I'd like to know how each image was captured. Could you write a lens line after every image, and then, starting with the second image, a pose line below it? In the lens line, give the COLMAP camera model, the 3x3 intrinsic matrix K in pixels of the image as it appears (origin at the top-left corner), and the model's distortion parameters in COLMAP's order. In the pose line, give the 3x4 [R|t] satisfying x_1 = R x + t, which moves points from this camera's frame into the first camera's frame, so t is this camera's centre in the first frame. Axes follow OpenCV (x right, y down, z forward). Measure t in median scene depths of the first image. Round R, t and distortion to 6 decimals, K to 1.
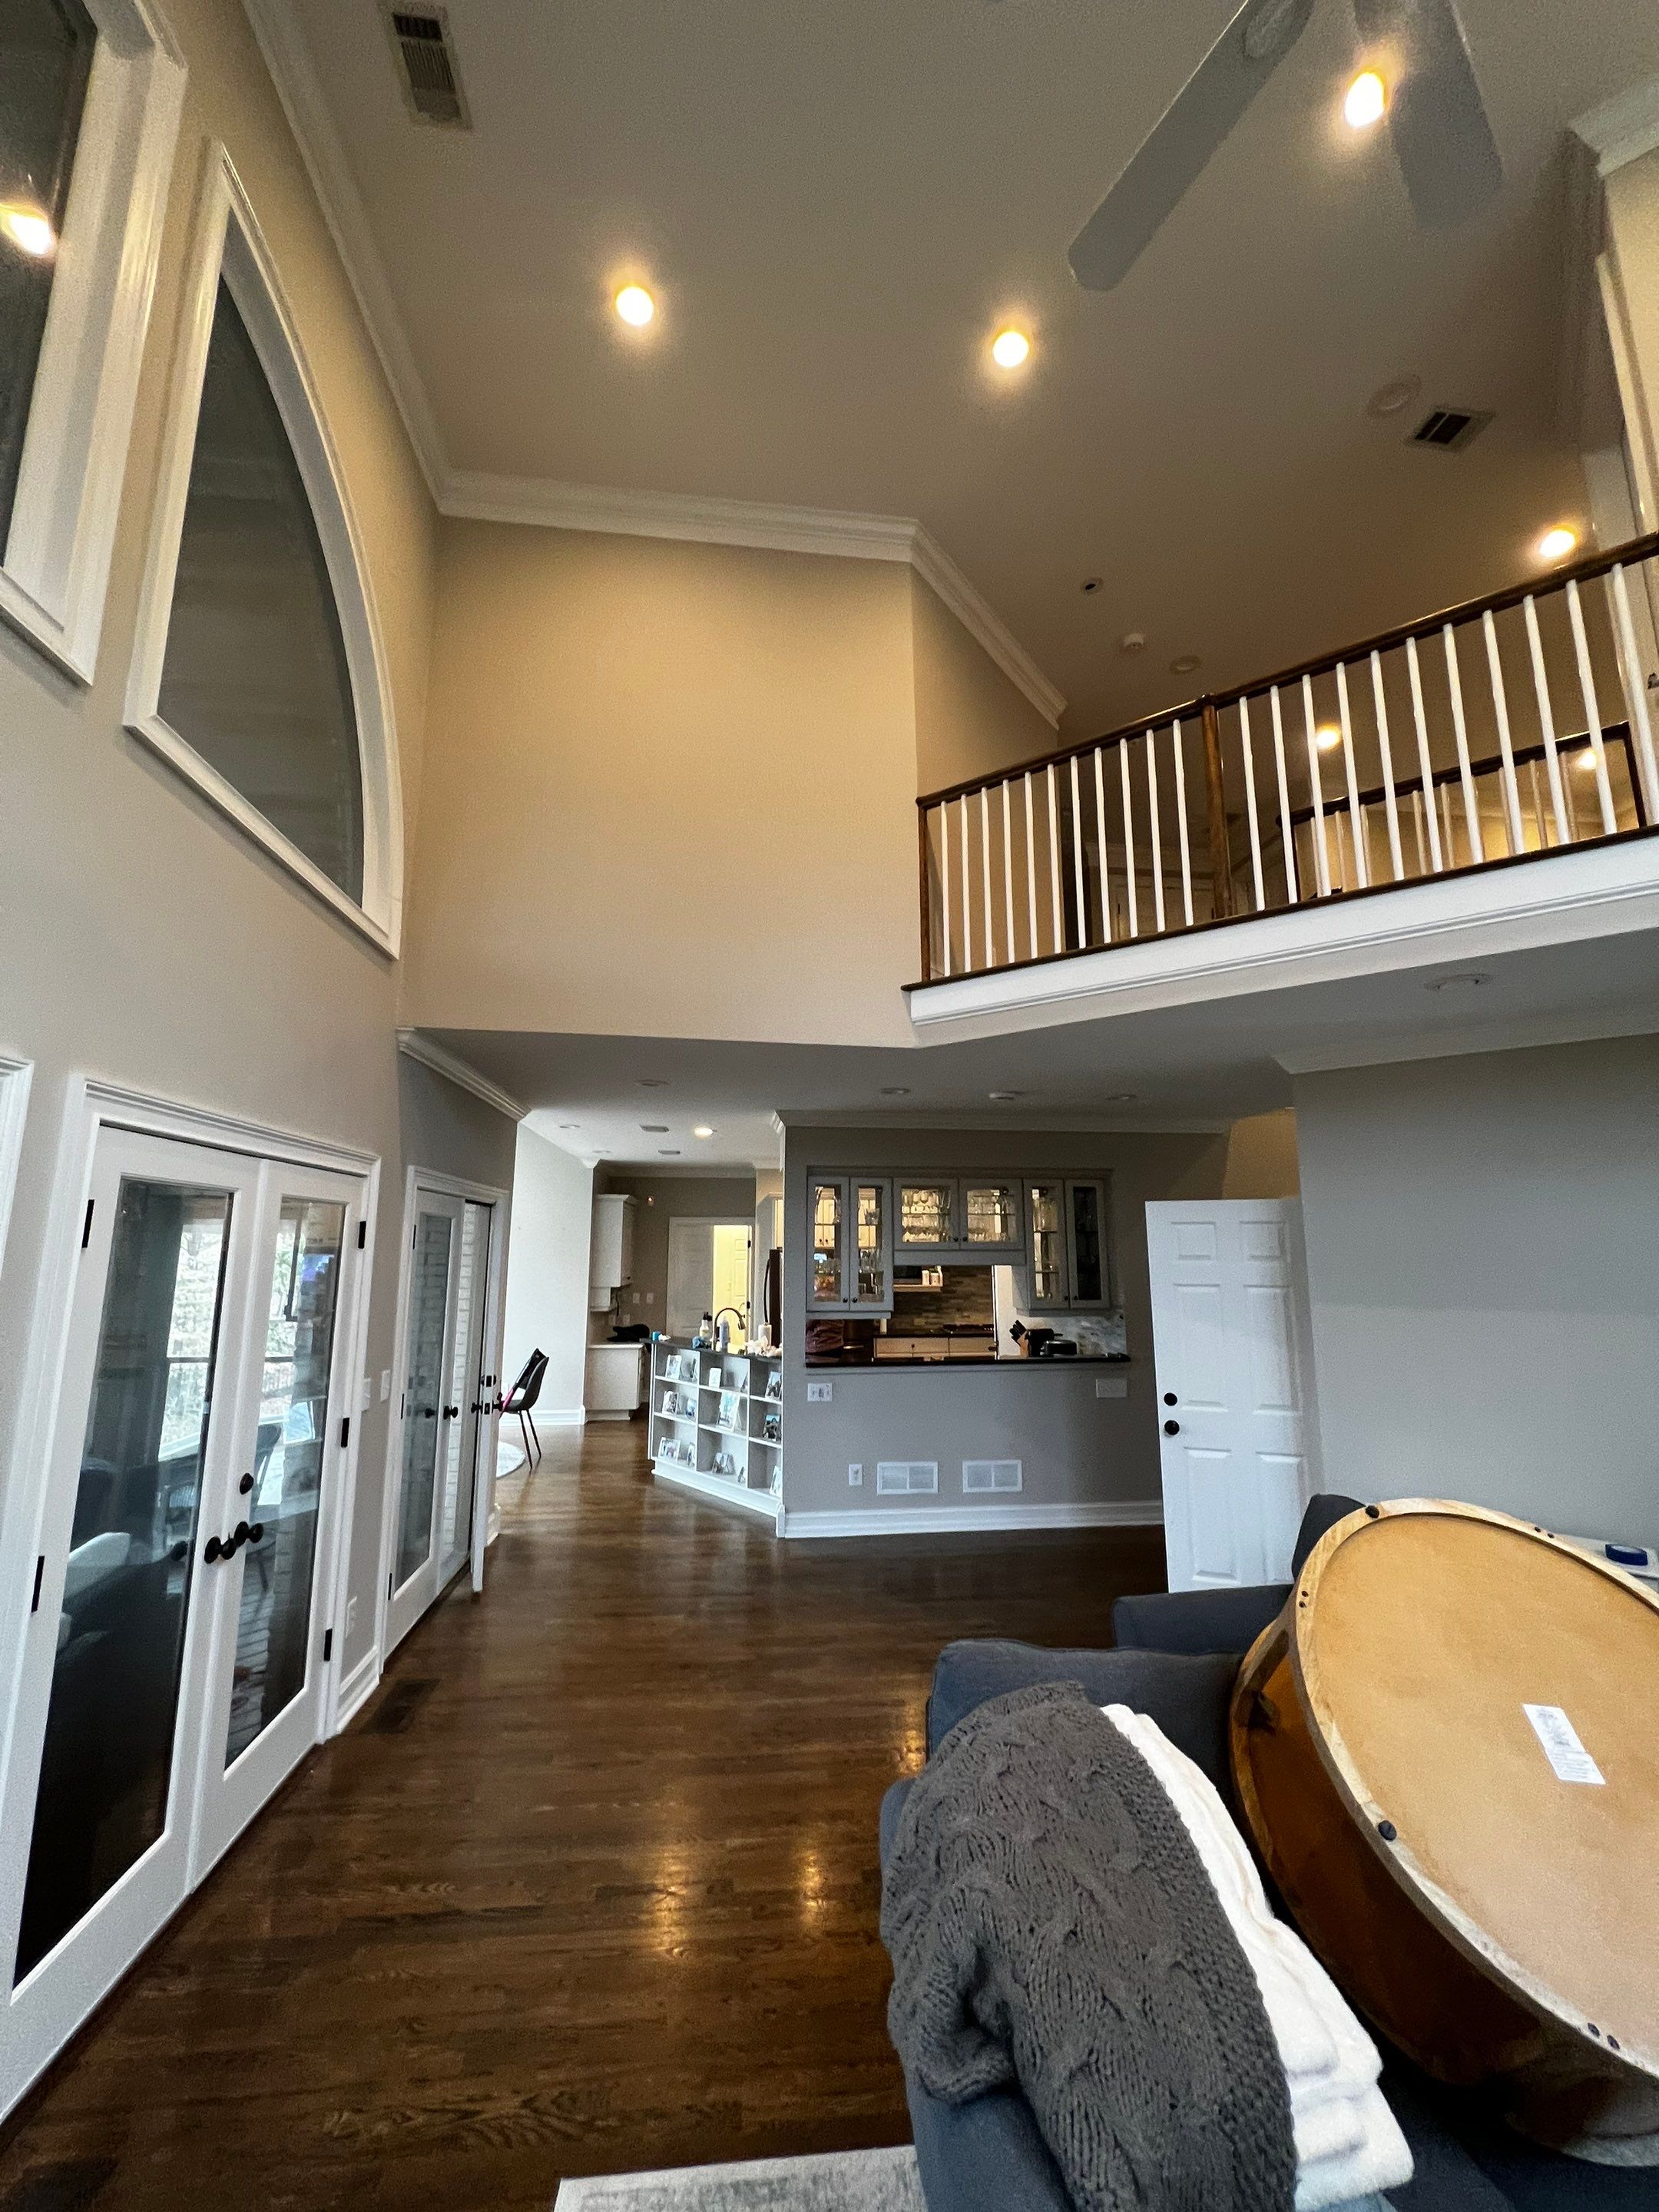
lens RADIAL K [[893.1, 0, 831.9], [0, 893.1, 1094.0], [0, 0, 1]] dist [-0.001416, 0.000691]
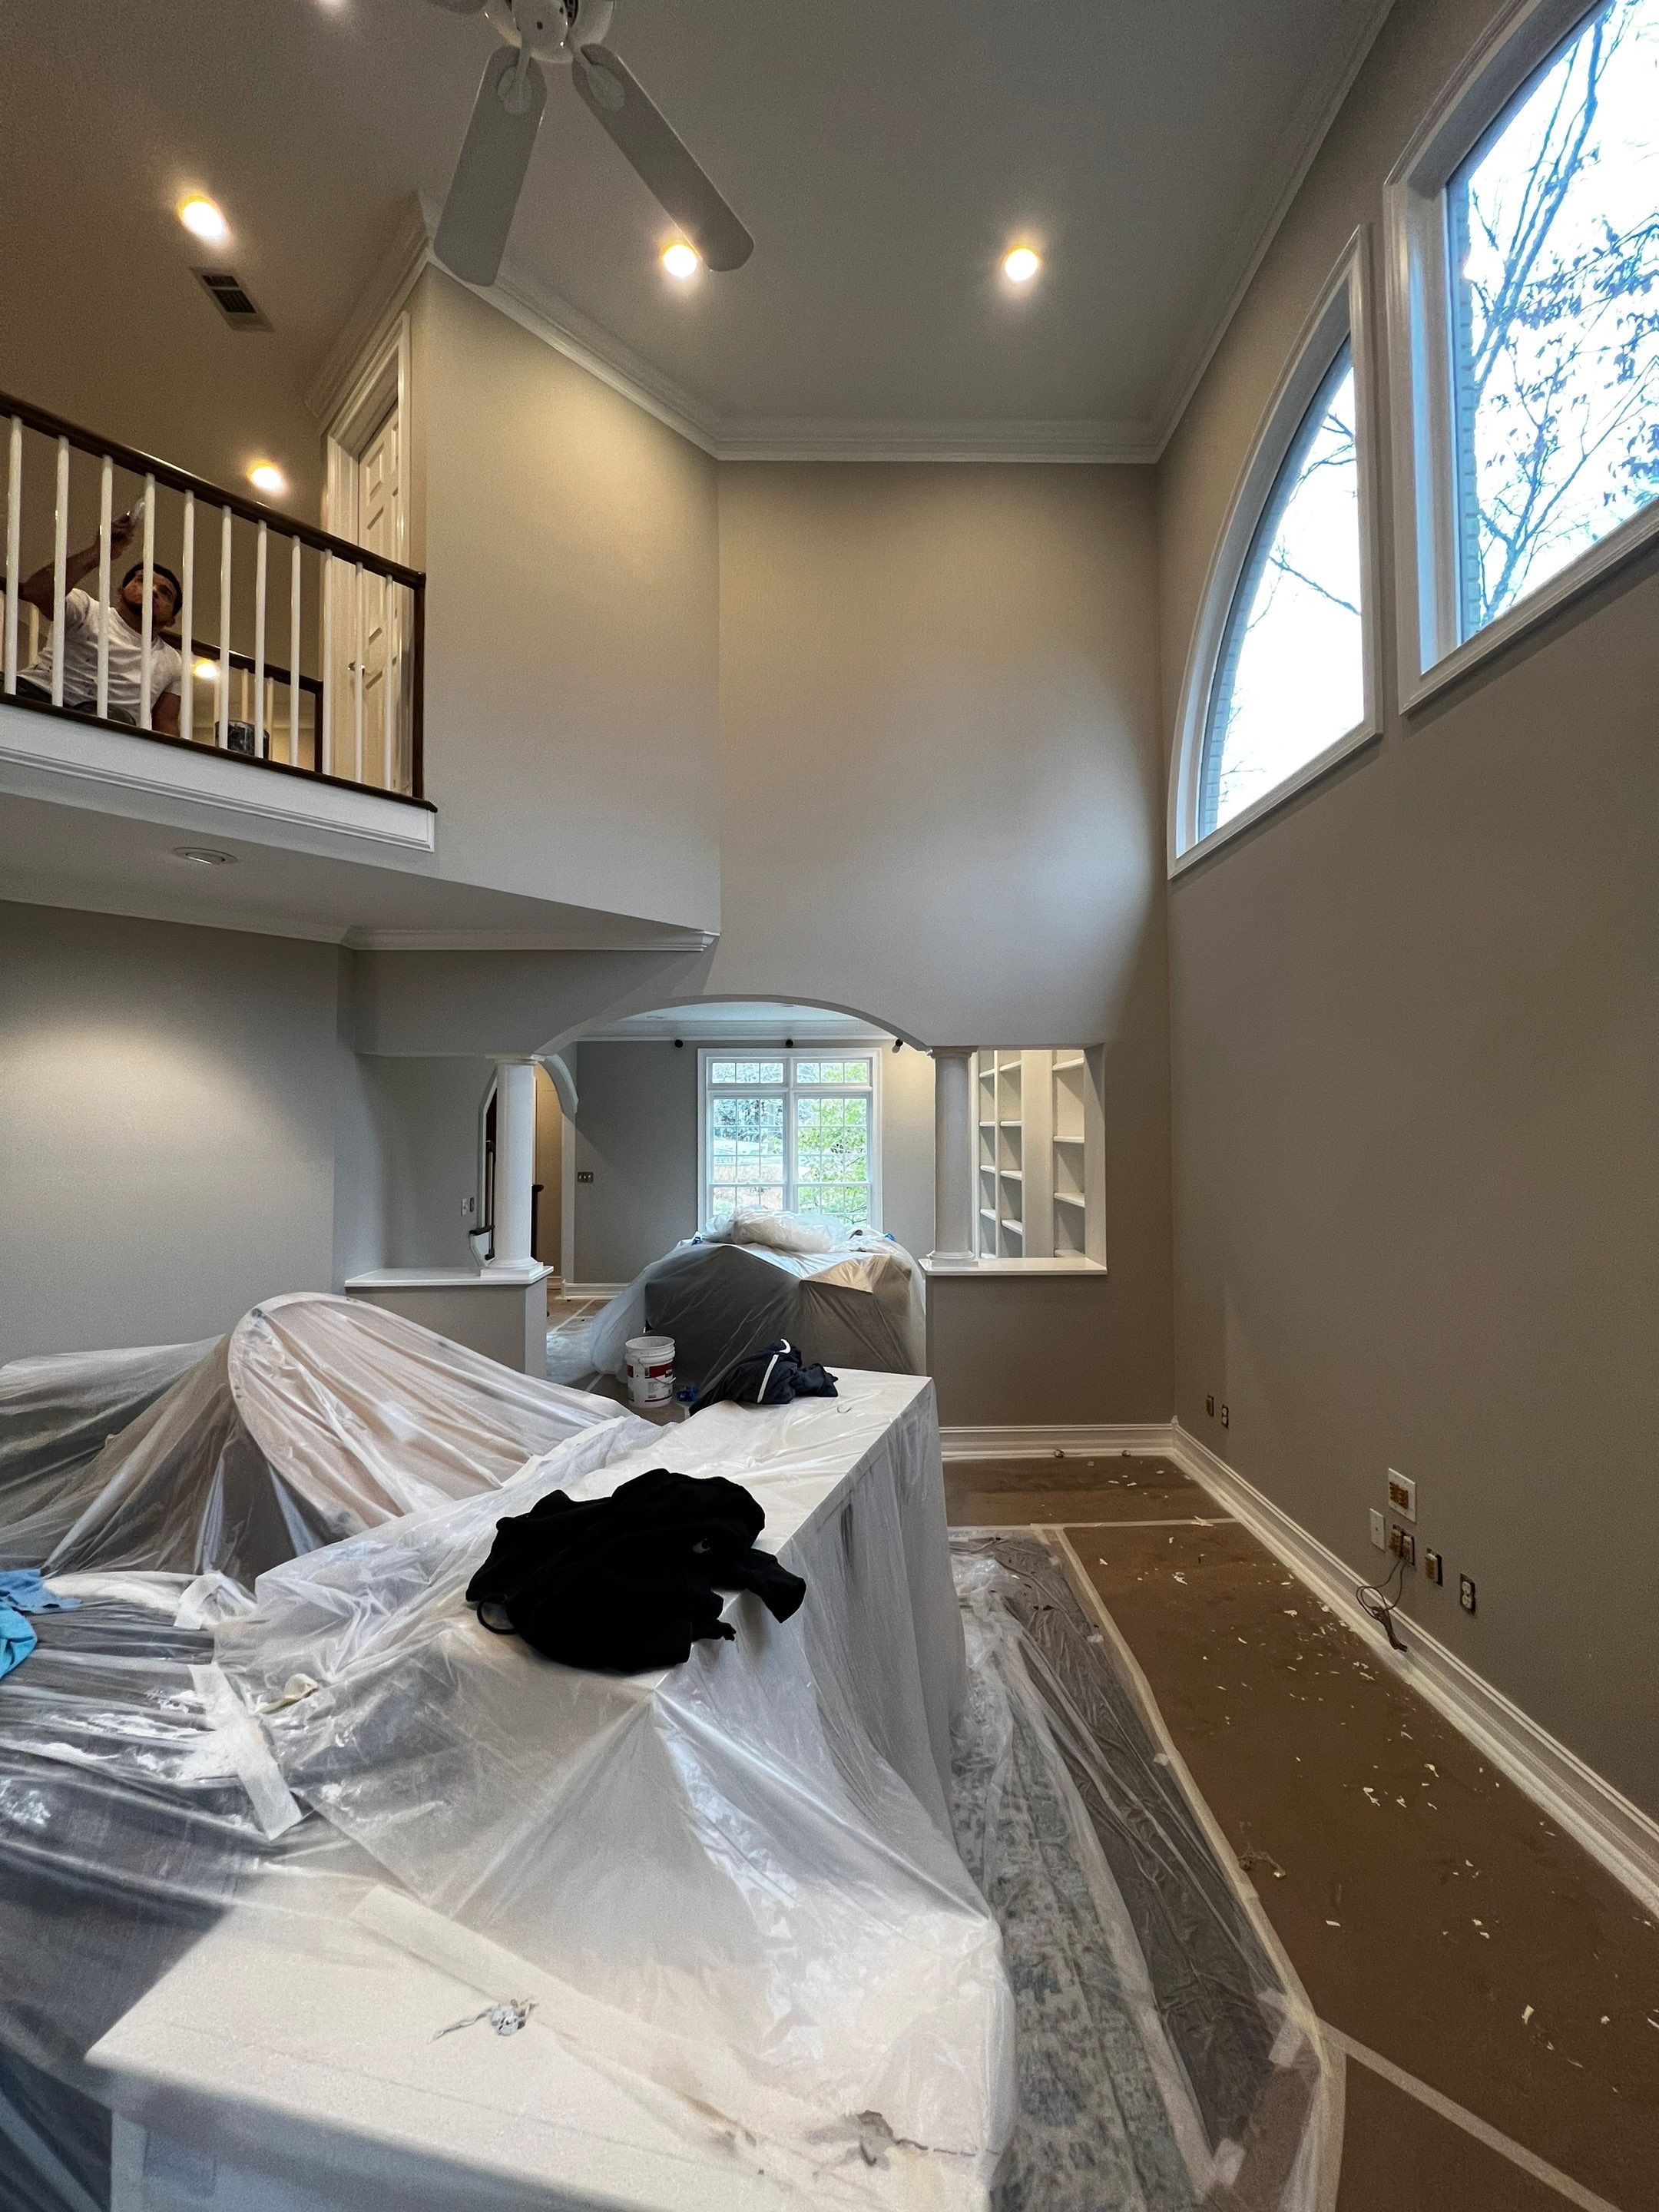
lens RADIAL K [[886.8, 0, 833.6], [0, 886.8, 1102.6], [0, 0, 1]] dist [0.001265, 0.000644]
pose [[0.105560, 0.028145, 0.994015, -0.217742], [-0.165128, 0.986217, -0.010389, 0.042951], [-0.980607, -0.163043, 0.108752, 0.090863]]
